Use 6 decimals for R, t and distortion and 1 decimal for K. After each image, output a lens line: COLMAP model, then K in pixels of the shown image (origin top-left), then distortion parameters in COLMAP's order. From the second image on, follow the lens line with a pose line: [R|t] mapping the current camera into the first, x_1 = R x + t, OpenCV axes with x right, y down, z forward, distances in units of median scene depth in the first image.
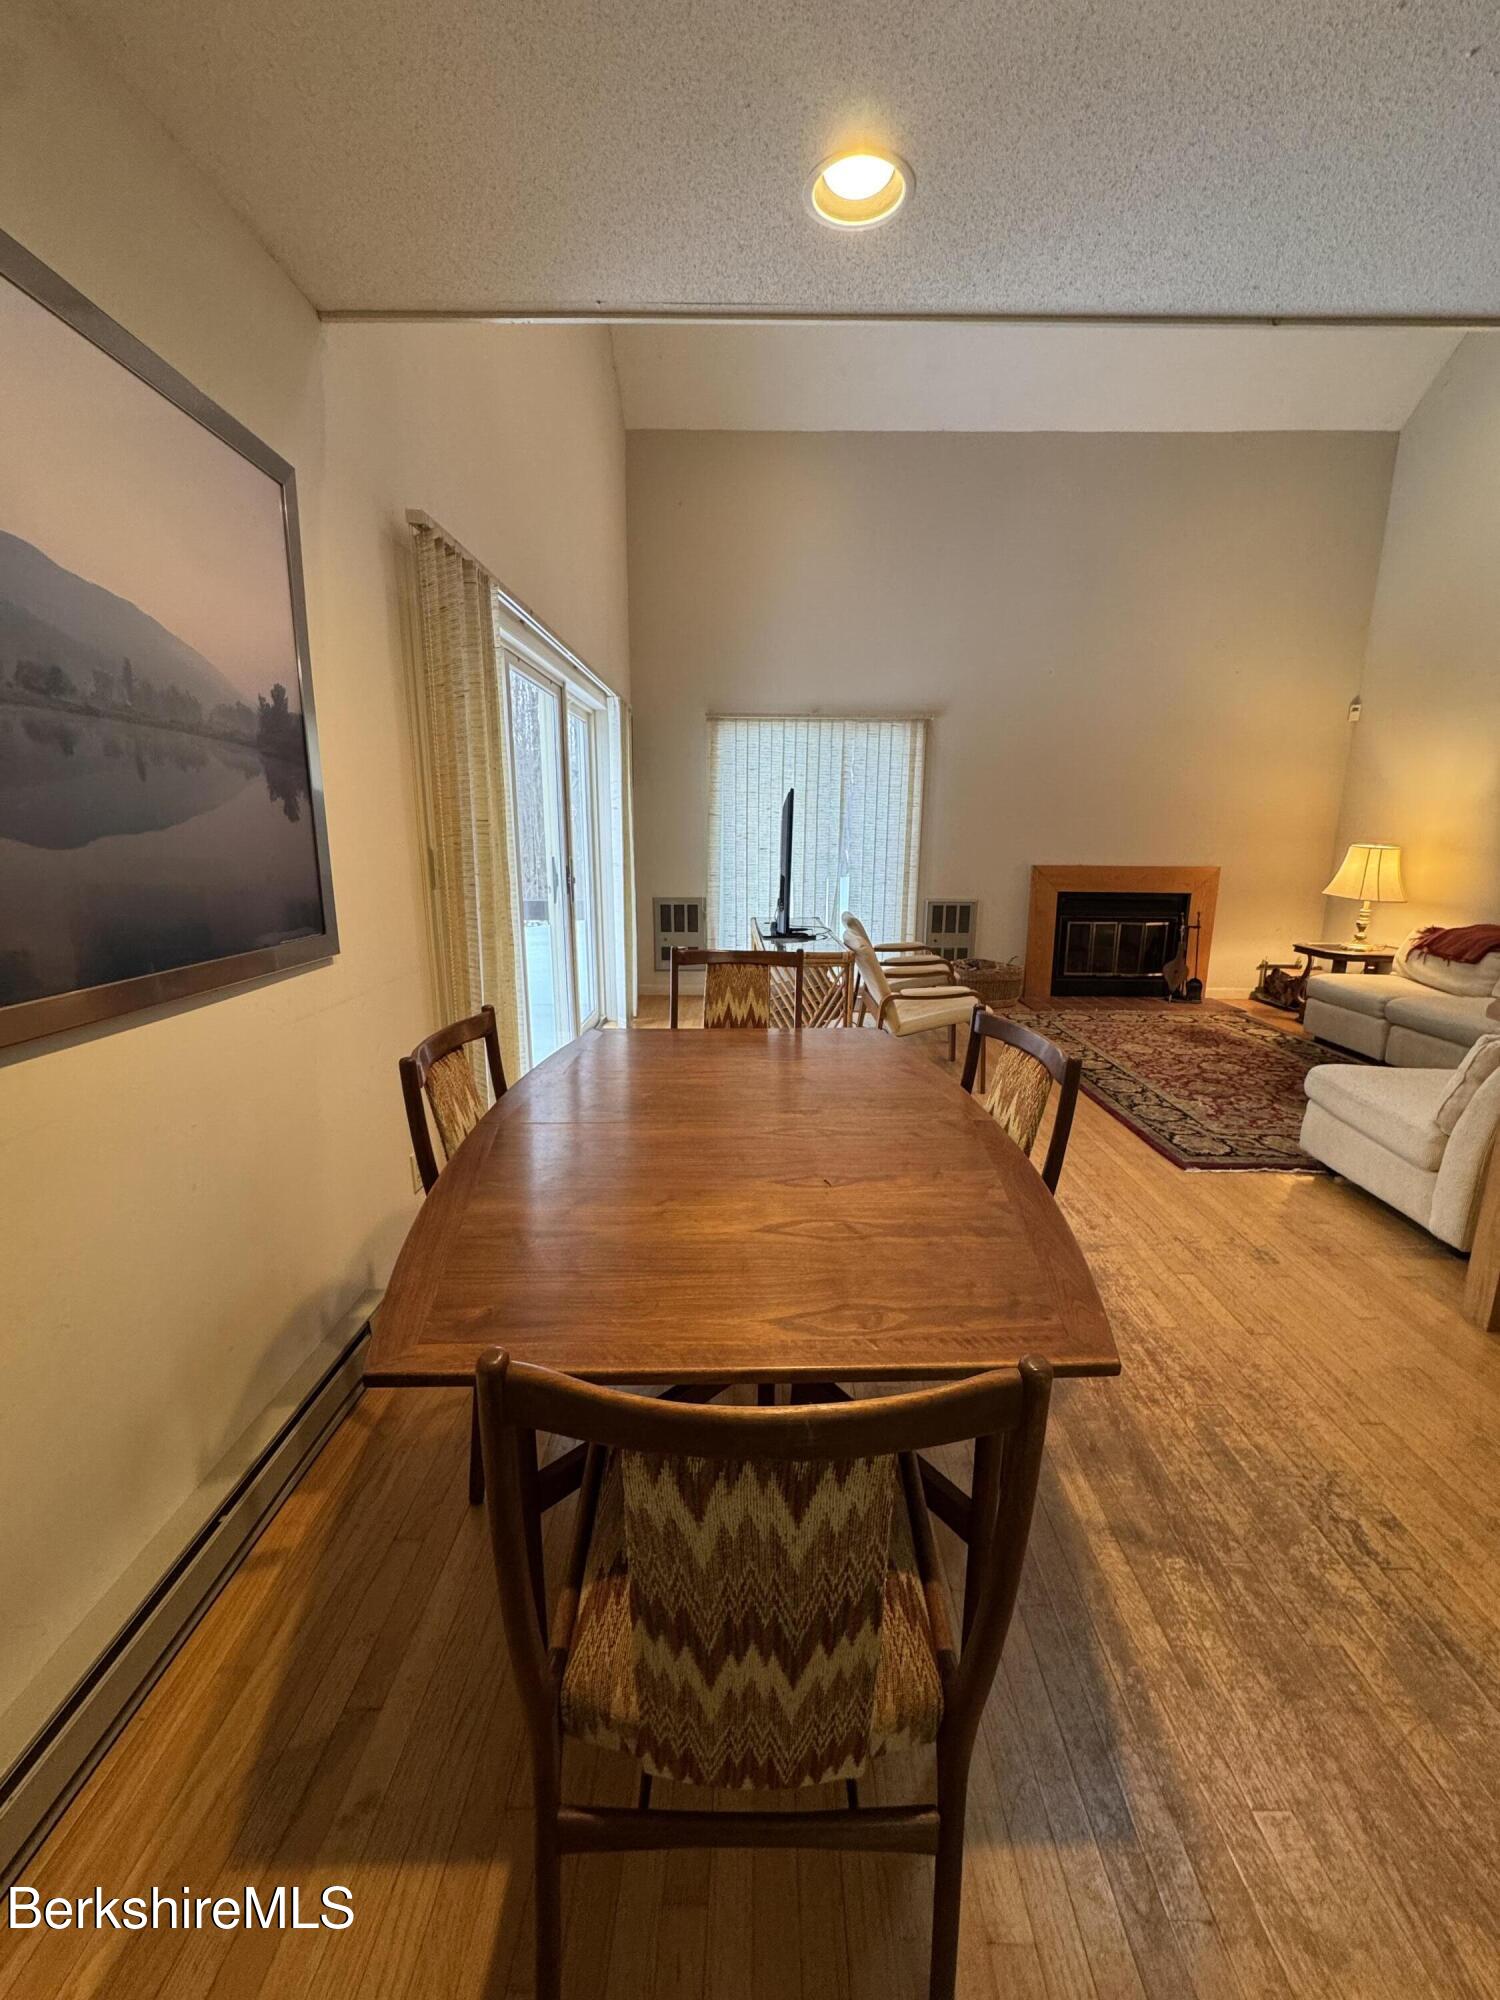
lens RADIAL K [[795.7, 0, 753.8], [0, 795.7, 1005.3], [0, 0, 1]] dist [-0.002368, 0.000012]
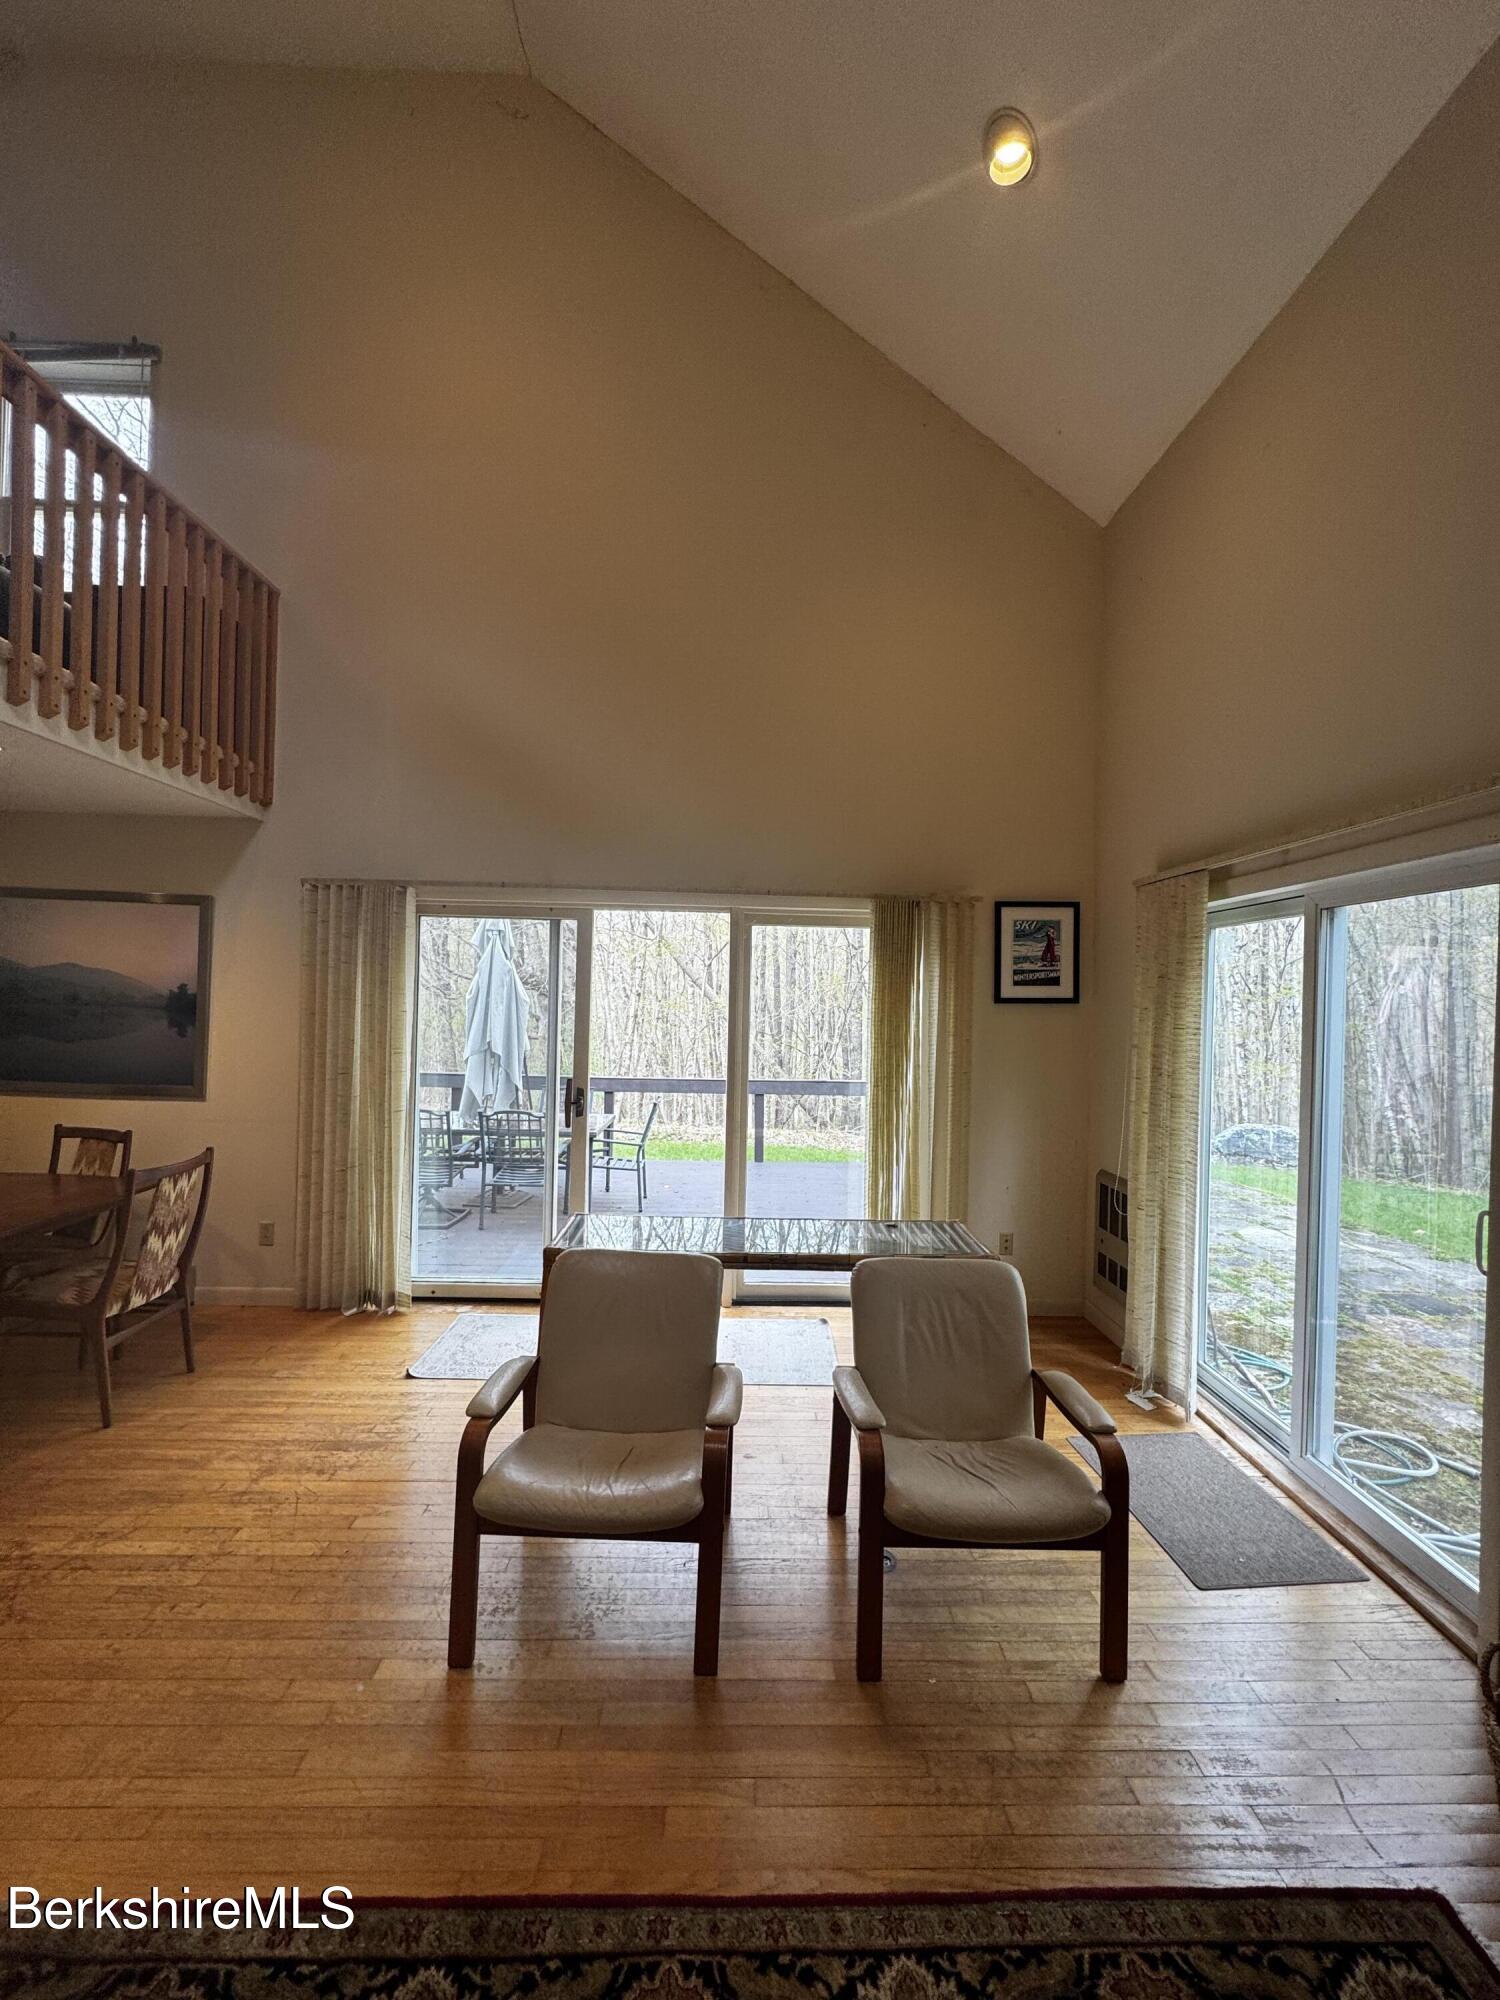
lens RADIAL K [[797.2, 0, 752.3], [0, 797.2, 996.4], [0, 0, 1]] dist [0.000042, -0.000210]
pose [[0.035440, -0.015884, -0.999246, 0.645305], [-0.242144, 0.969943, -0.024006, -0.243612], [0.969593, 0.242812, 0.030528, 0.880003]]
